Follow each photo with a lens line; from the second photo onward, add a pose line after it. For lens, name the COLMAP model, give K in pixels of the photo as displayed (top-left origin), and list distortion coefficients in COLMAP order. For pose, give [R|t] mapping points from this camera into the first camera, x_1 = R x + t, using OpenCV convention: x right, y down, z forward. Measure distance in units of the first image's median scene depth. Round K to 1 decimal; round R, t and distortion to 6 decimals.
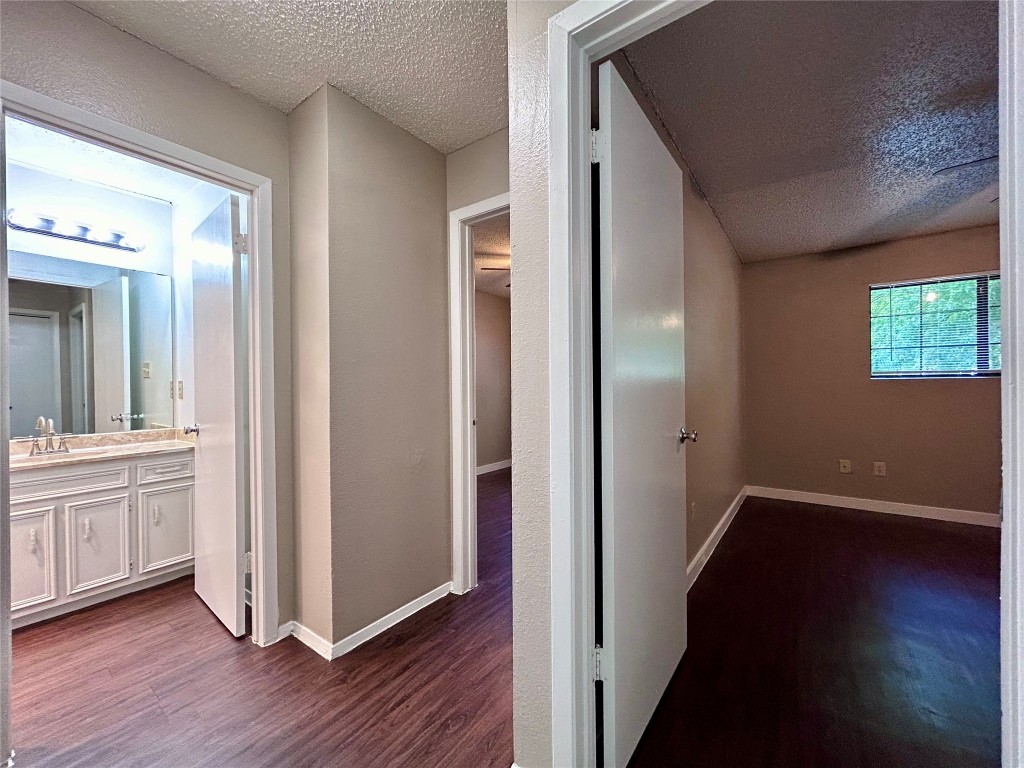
lens RADIAL K [[412.3, 0, 515.1], [0, 412.3, 384.2], [0, 0, 1]] dist [0.001597, 0.000468]
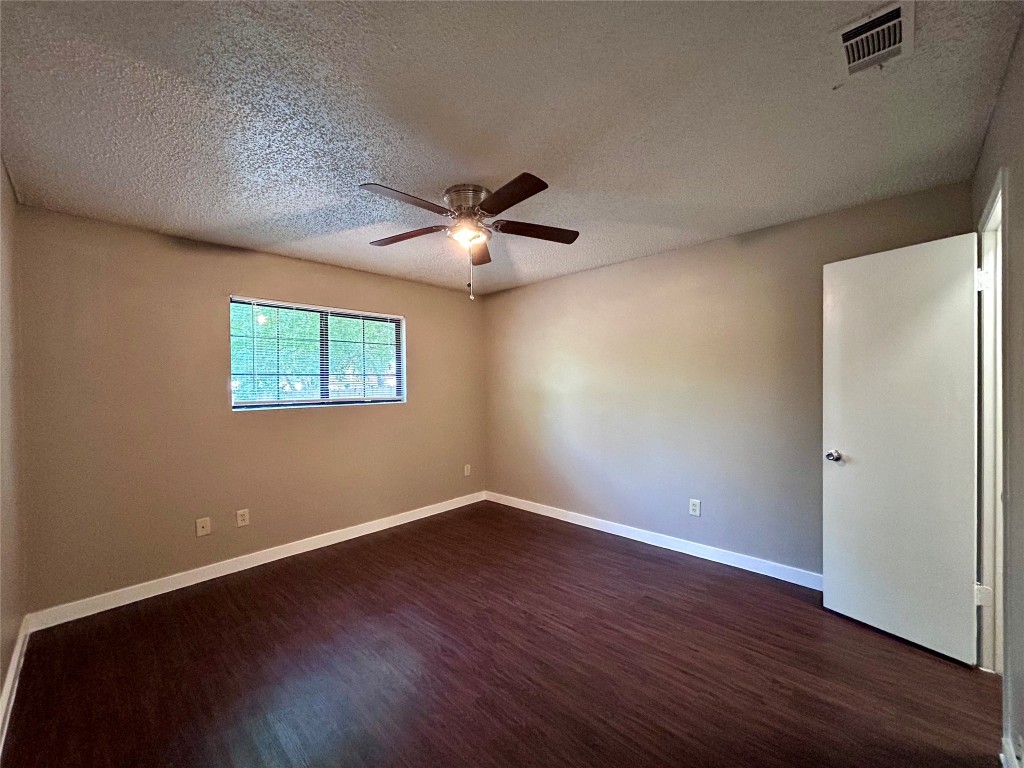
lens RADIAL K [[412.3, 0, 515.1], [0, 412.3, 384.2], [0, 0, 1]] dist [0.001597, 0.000468]
pose [[0.145873, -0.000466, 0.989303, 0.133585], [0.012042, 0.999927, -0.001304, -0.058967], [-0.989230, 0.012103, 0.145868, 0.327970]]
